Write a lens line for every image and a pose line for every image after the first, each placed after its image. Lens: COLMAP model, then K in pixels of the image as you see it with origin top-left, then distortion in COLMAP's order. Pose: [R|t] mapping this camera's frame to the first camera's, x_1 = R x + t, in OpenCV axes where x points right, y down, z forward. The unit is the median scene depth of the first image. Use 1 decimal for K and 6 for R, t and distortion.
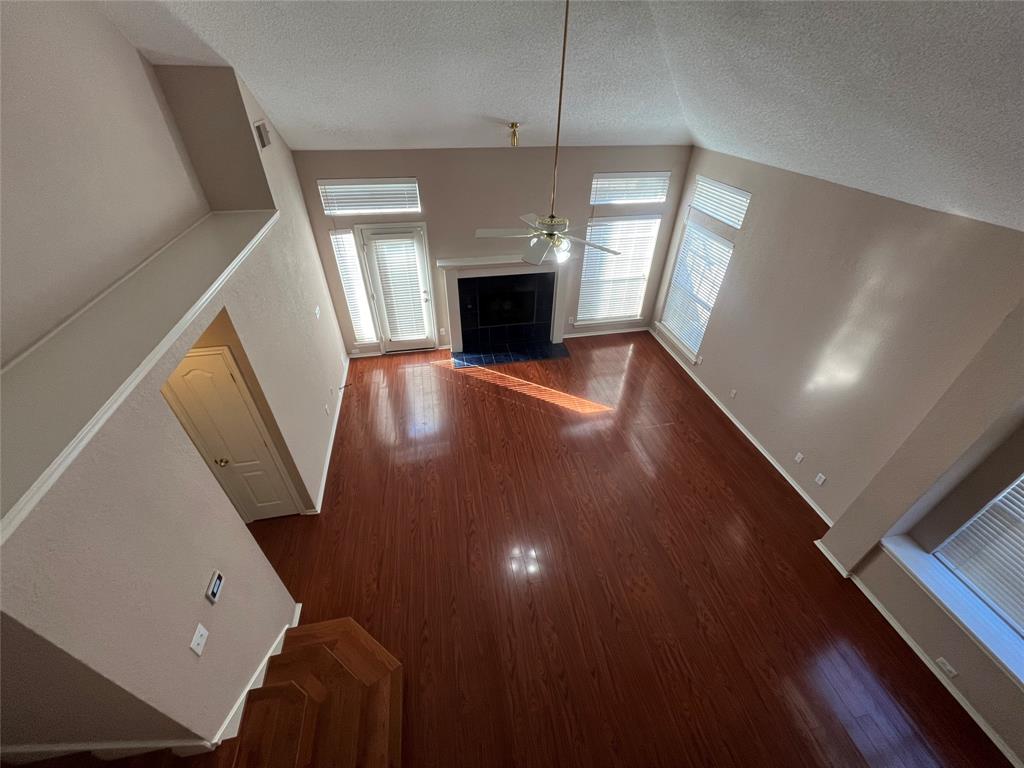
lens RADIAL K [[414.3, 0, 512.0], [0, 414.3, 384.0], [0, 0, 1]] dist [-0.001263, 0.000261]
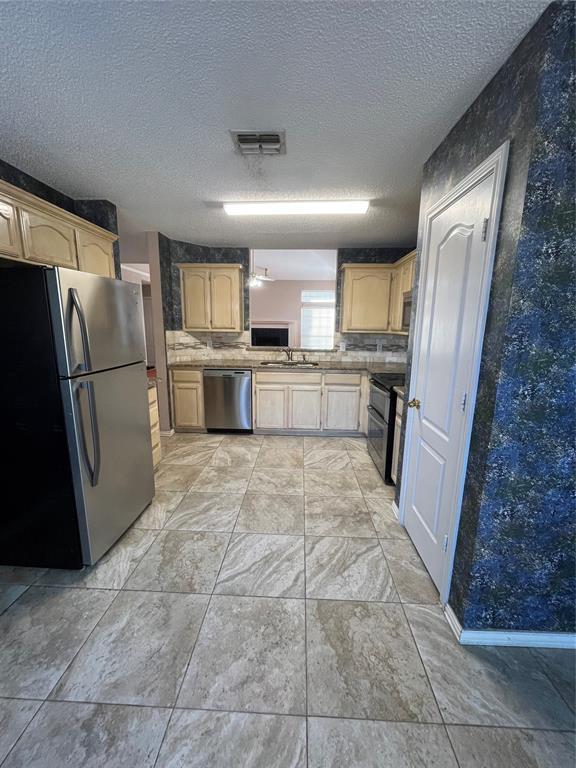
lens RADIAL K [[310.7, 0, 288.0], [0, 310.7, 384.0], [0, 0, 1]] dist [-0.001263, 0.000261]
pose [[0.977918, 0.040388, -0.205047, 0.529764], [-0.128389, 0.890271, -0.436961, 0.868196], [0.164900, 0.453638, 0.875797, -0.455643]]
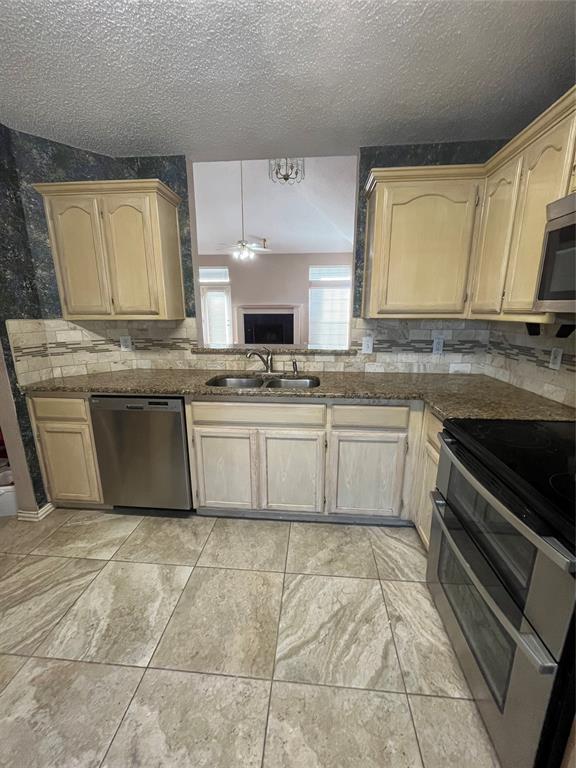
lens RADIAL K [[310.7, 0, 288.0], [0, 310.7, 384.0], [0, 0, 1]] dist [-0.001263, 0.000261]
pose [[0.967678, 0.045010, -0.248140, 0.504707], [-0.142715, 0.908970, -0.391670, 0.665769], [0.207923, 0.414424, 0.886014, -0.180254]]
